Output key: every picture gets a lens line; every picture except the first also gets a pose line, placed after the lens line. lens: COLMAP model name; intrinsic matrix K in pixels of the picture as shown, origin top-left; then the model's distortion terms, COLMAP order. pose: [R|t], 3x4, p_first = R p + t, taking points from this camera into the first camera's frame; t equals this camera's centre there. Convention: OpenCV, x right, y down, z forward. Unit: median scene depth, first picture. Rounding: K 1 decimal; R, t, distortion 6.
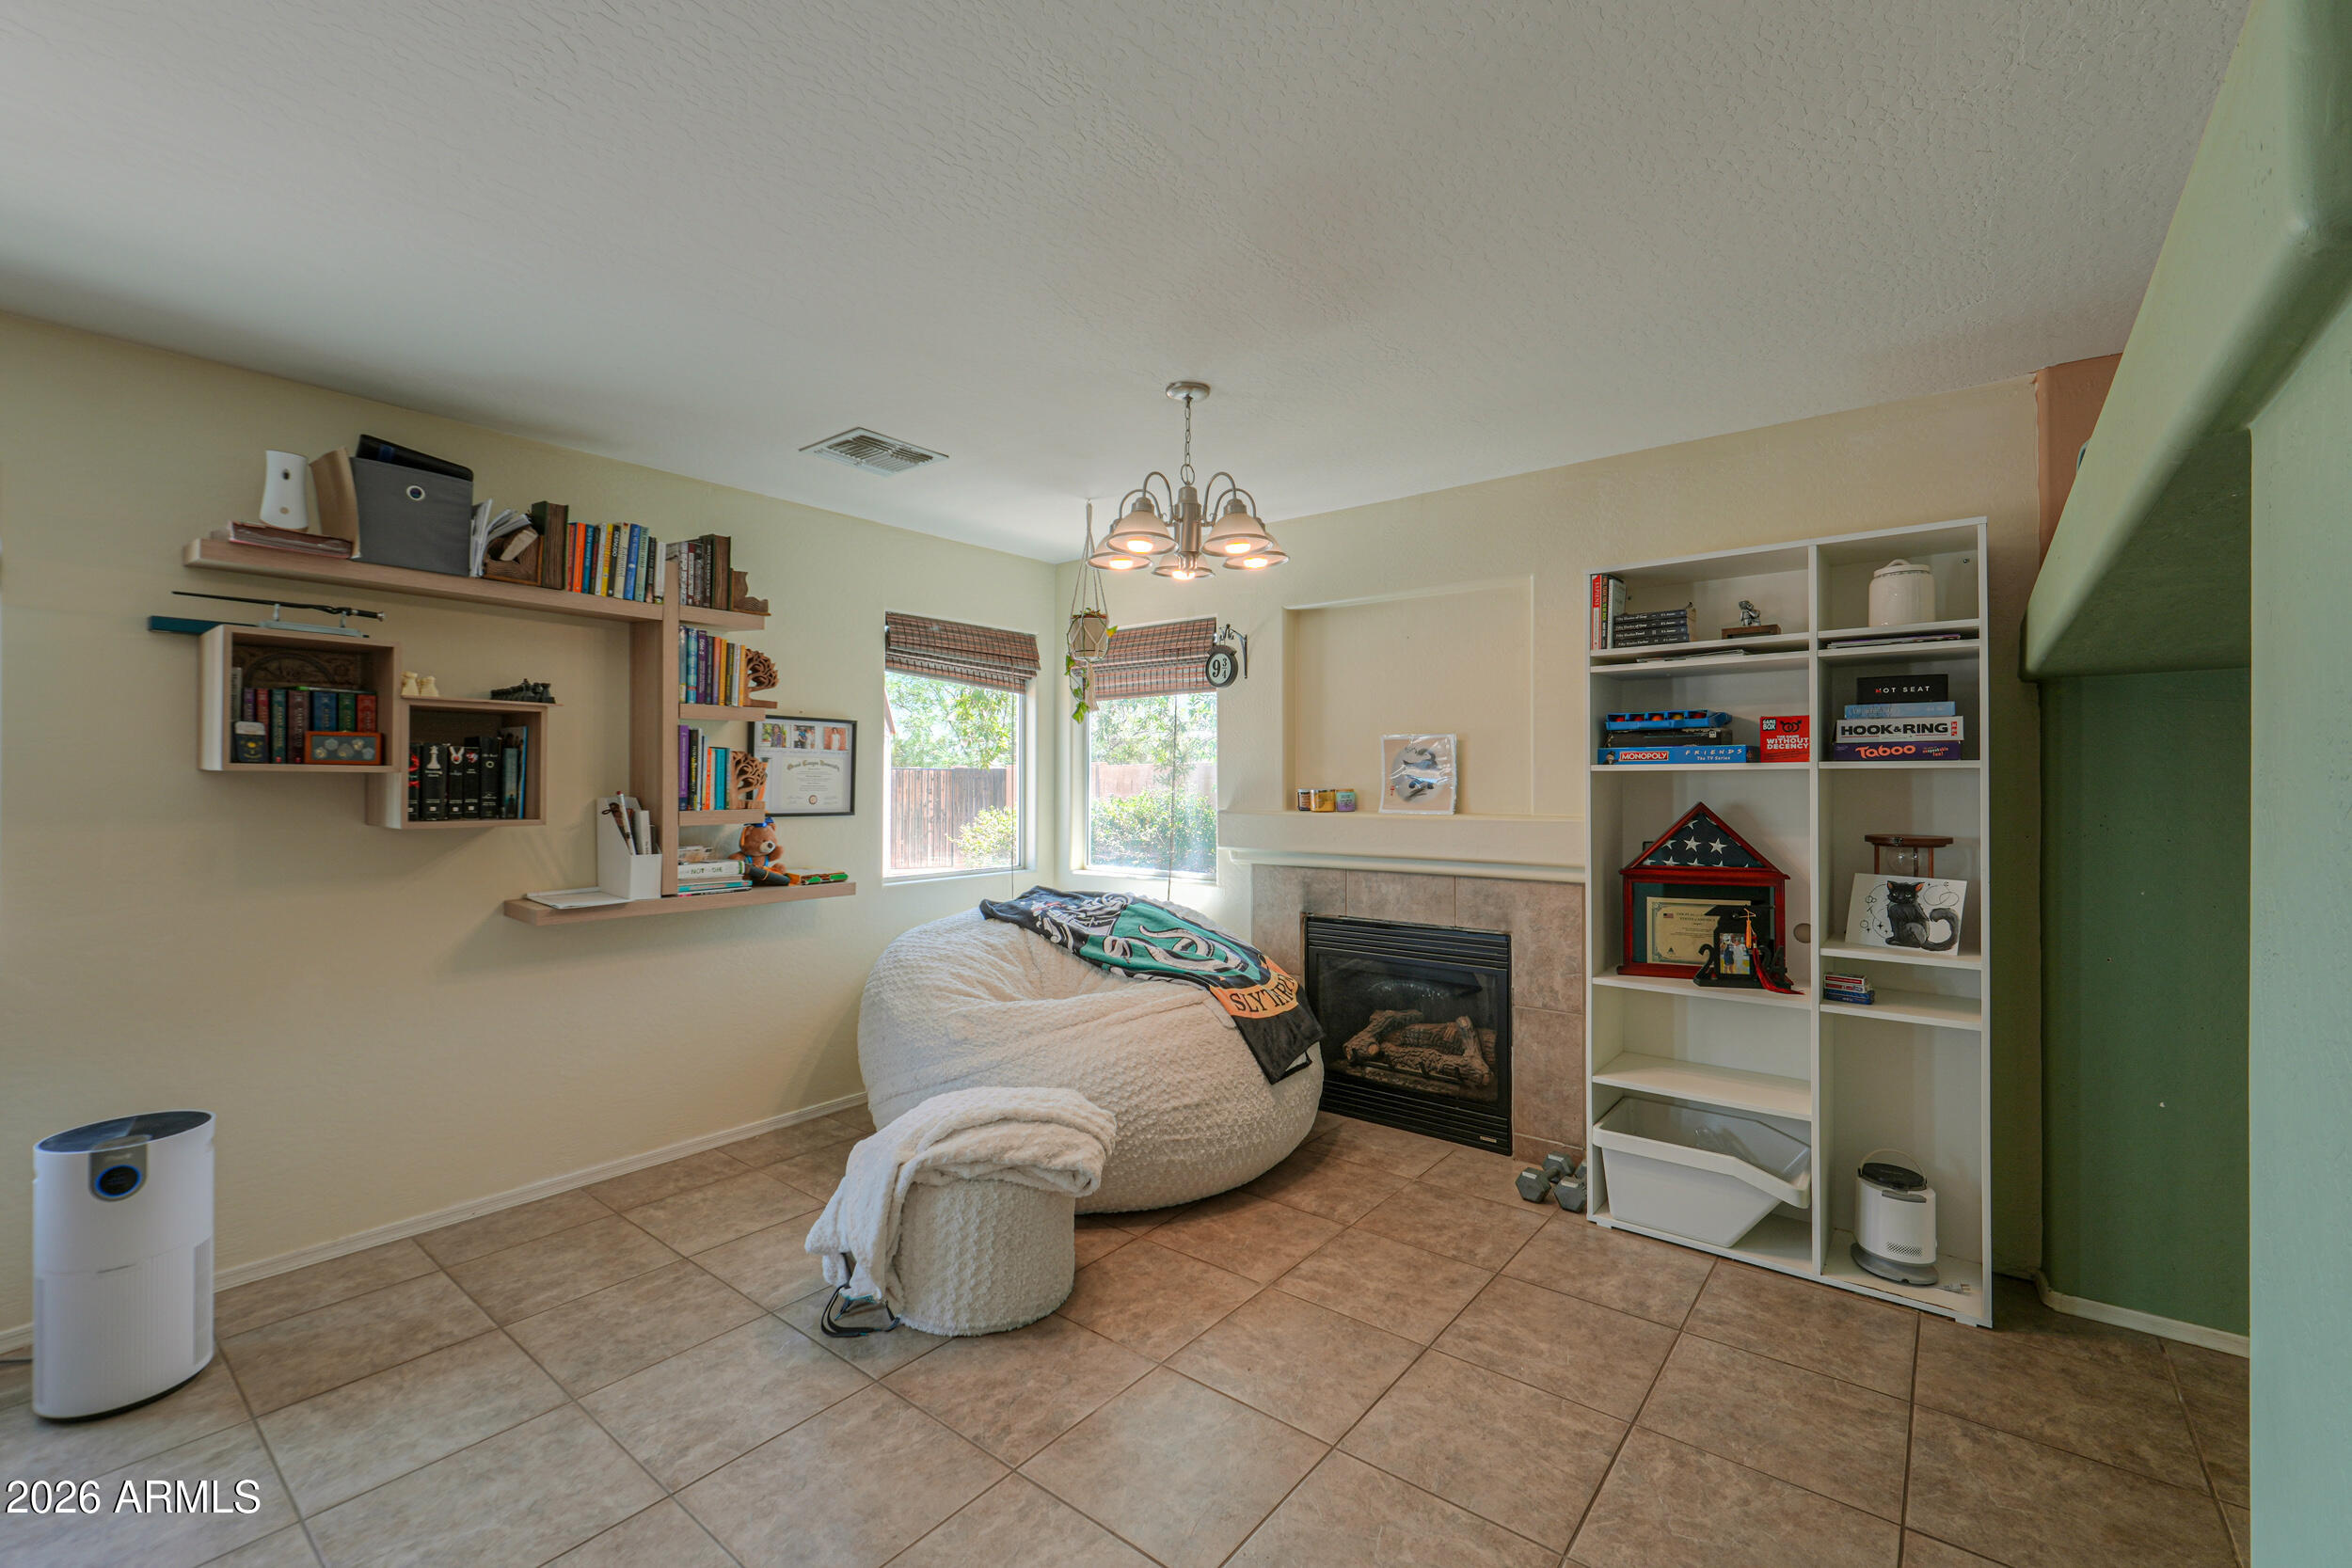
lens RADIAL K [[977.5, 0, 1176.0], [0, 977.5, 784.0], [0, 0, 1]] dist [0.000431, -0.000110]
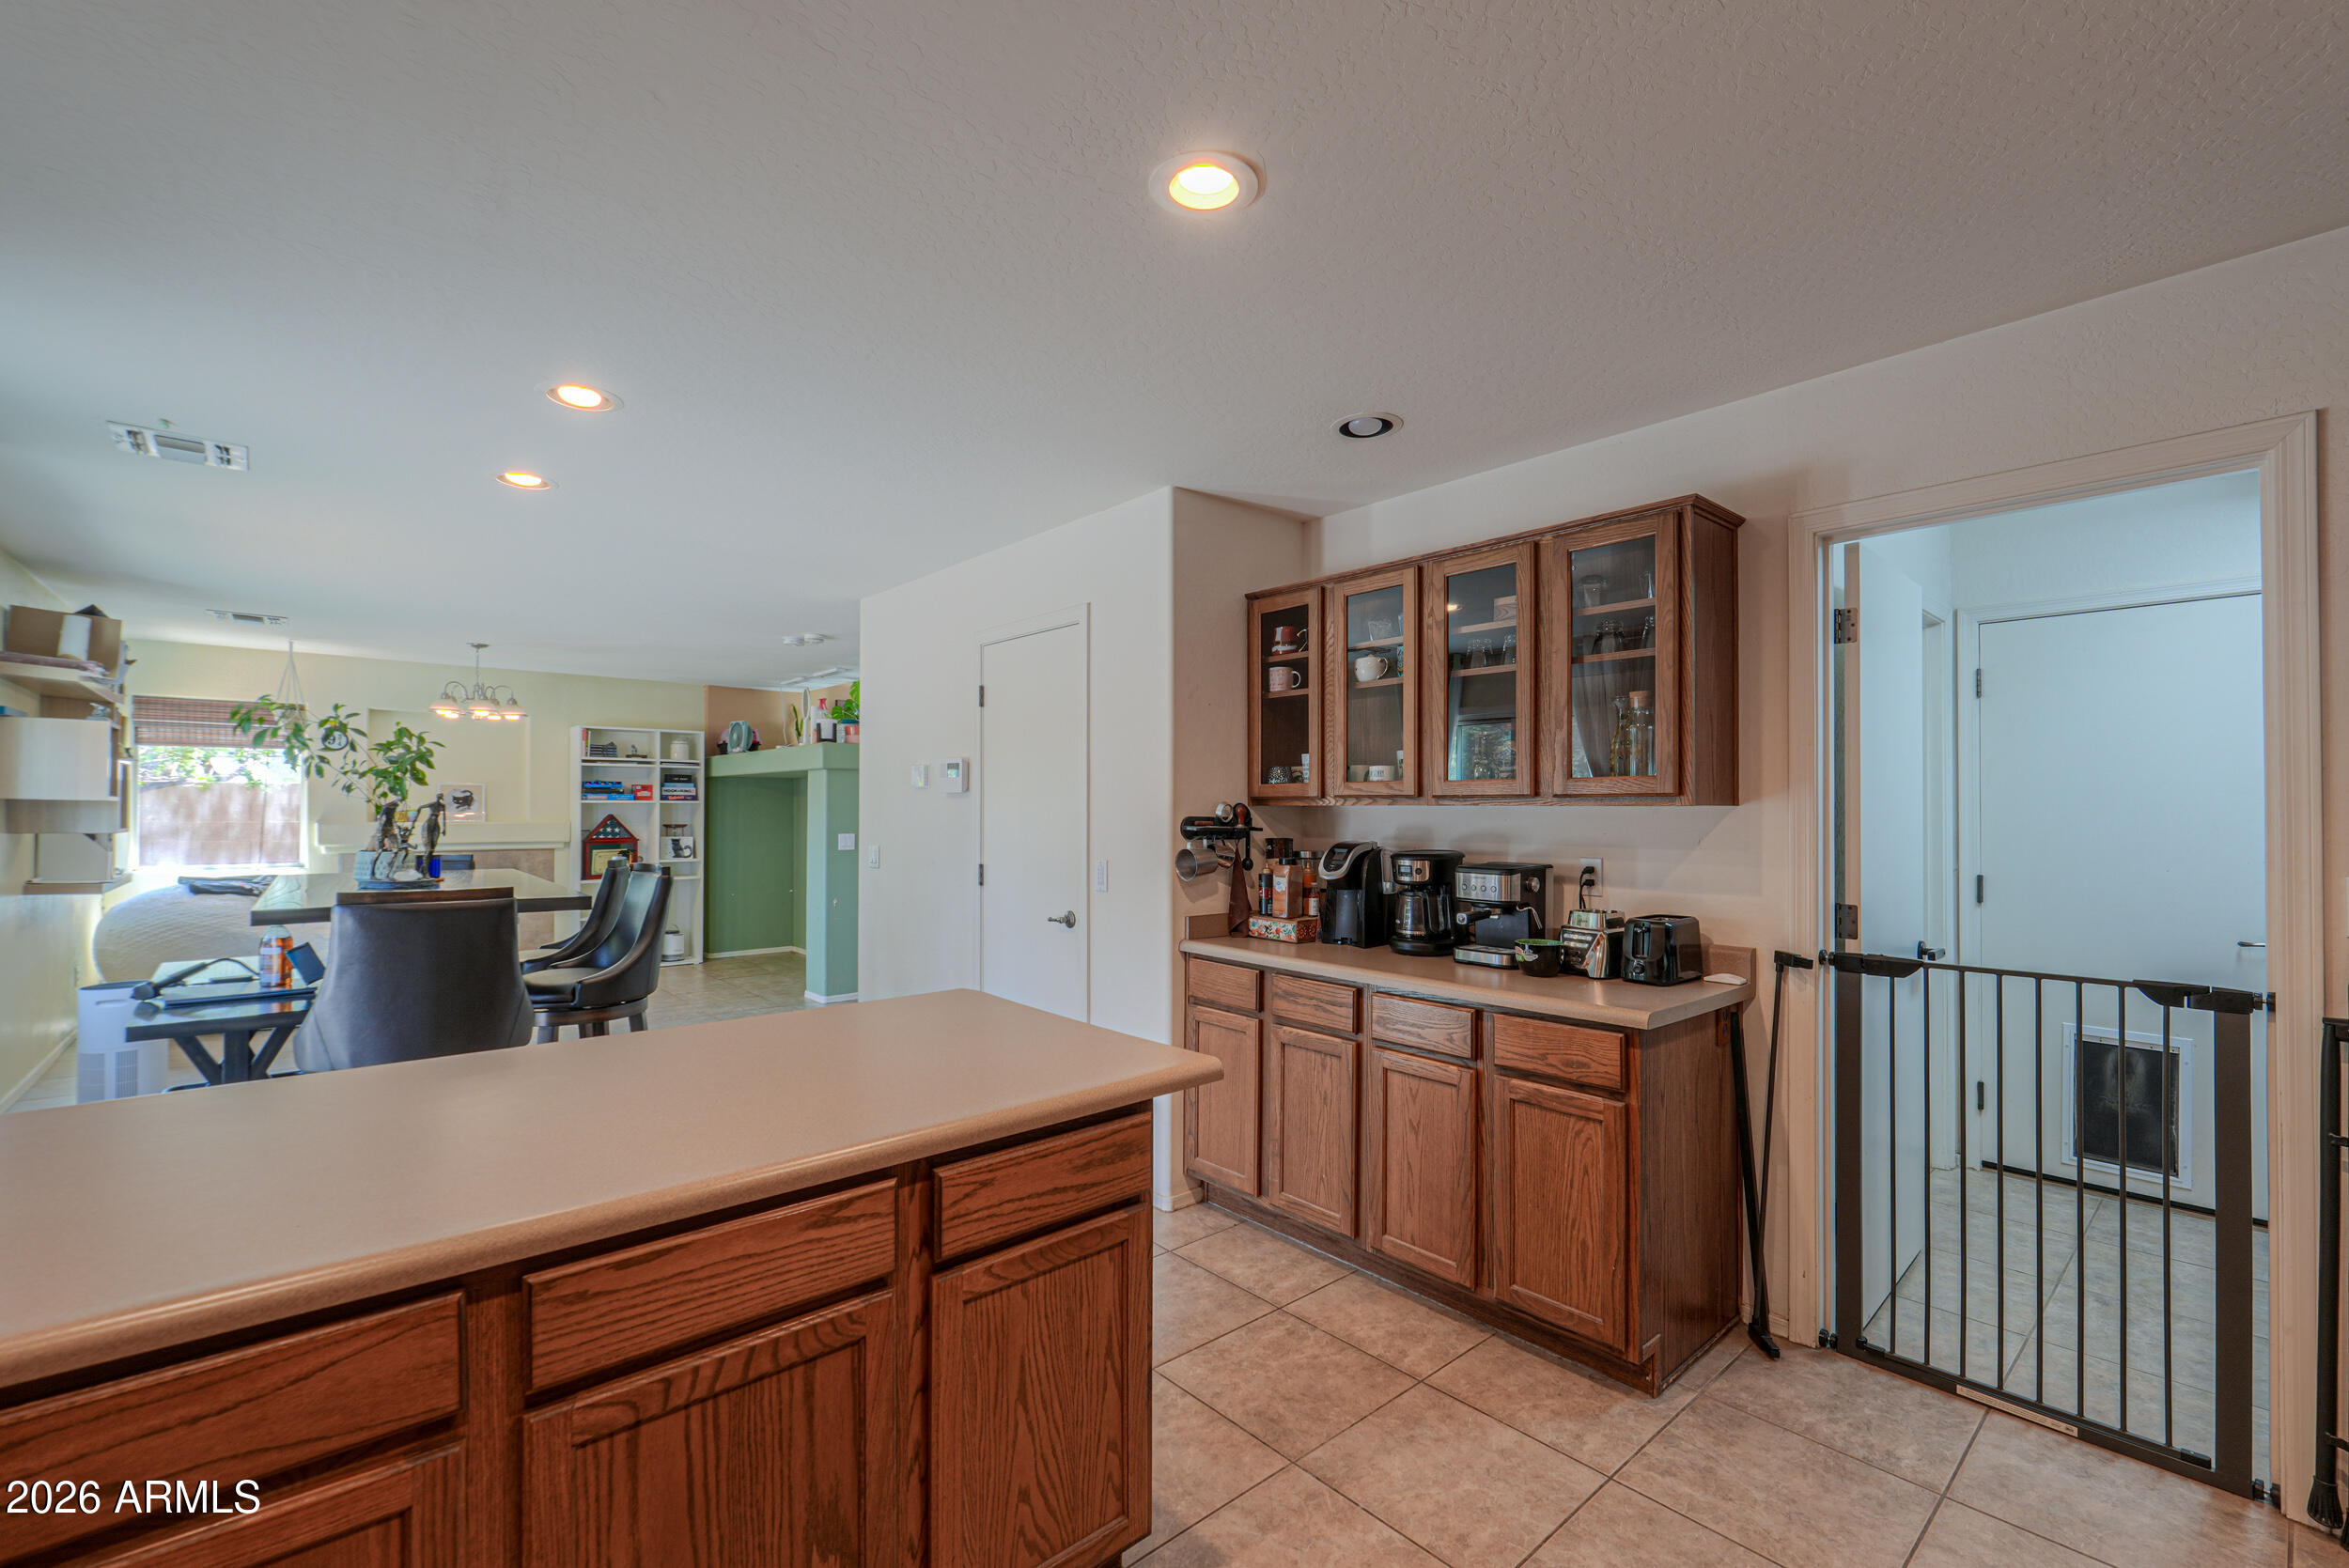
lens RADIAL K [[1013.6, 0, 1161.1], [0, 1013.6, 800.0], [0, 0, 1]] dist [-0.000667, -0.000738]
pose [[0.191825, 0.006778, 0.981406, -1.911491], [-0.004594, 0.999971, -0.006008, -0.010560], [-0.981418, -0.003356, 0.191851, -1.033032]]
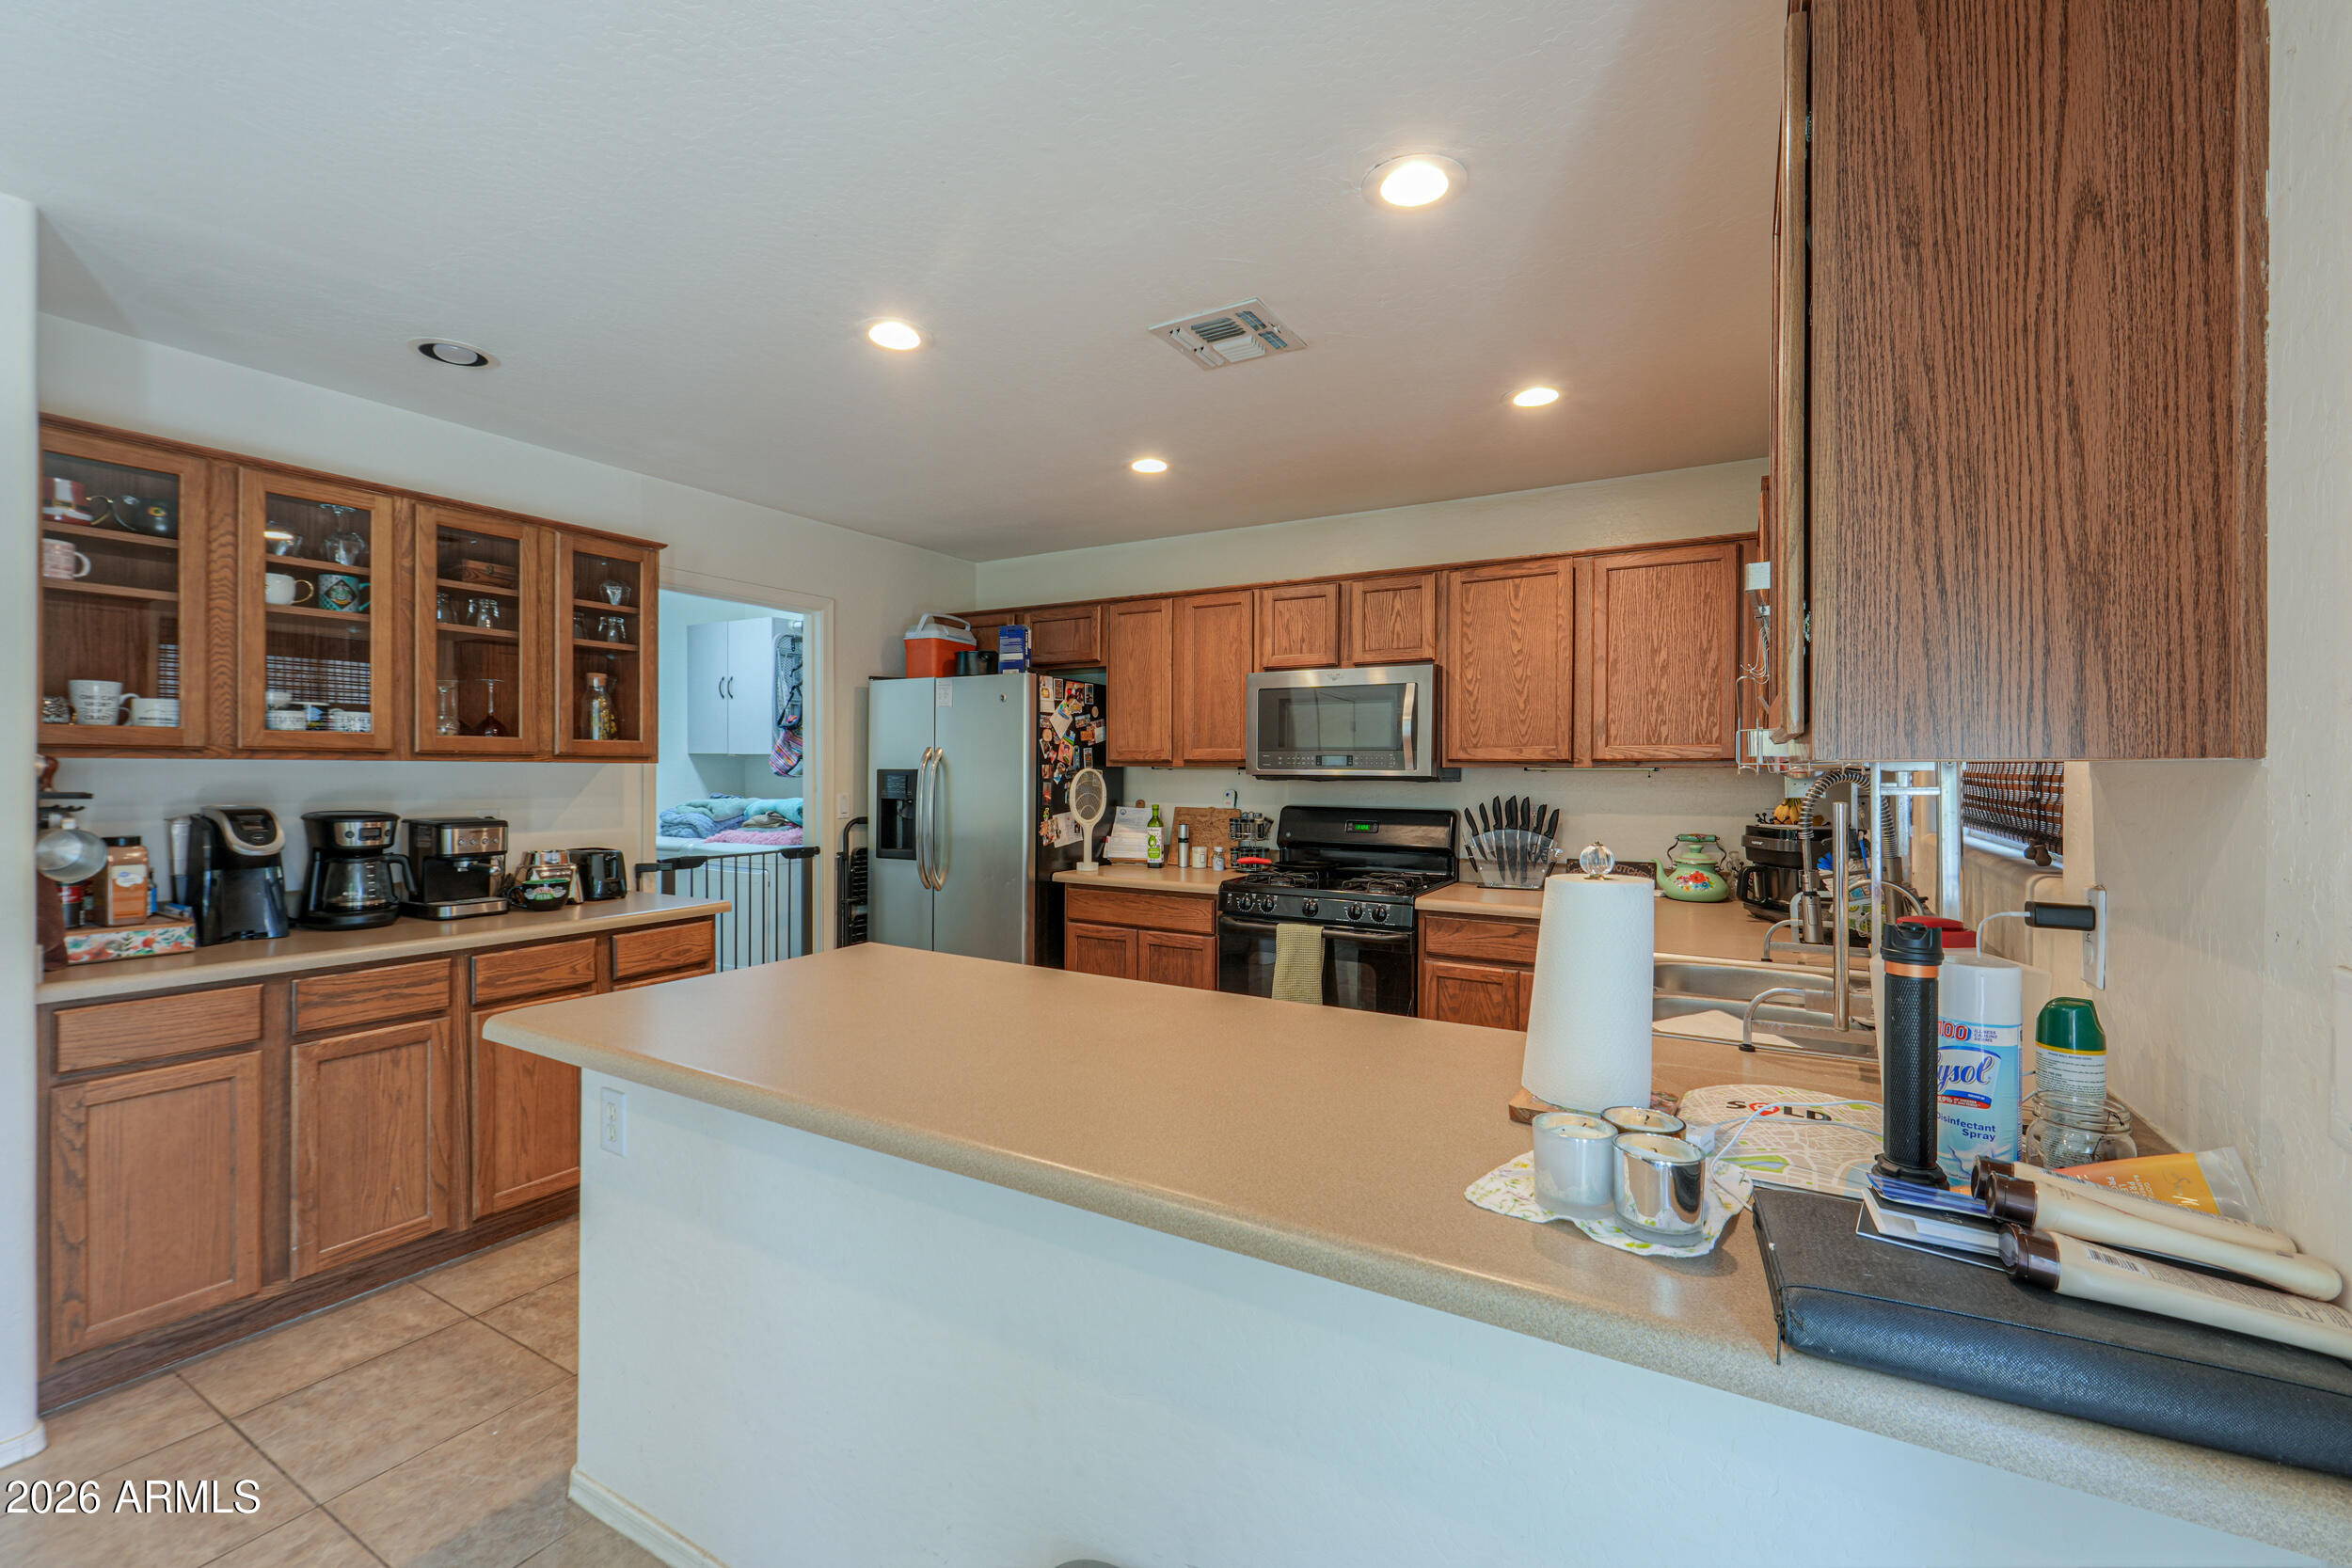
lens RADIAL K [[987.4, 0, 1163.1], [0, 987.4, 777.3], [0, 0, 1]] dist [-0.000530, -0.003682]
pose [[-0.989741, -0.002955, -0.142842, -1.431315], [-0.003948, 0.999970, 0.006671, -0.005624], [0.142818, 0.007167, -0.989723, -0.090688]]
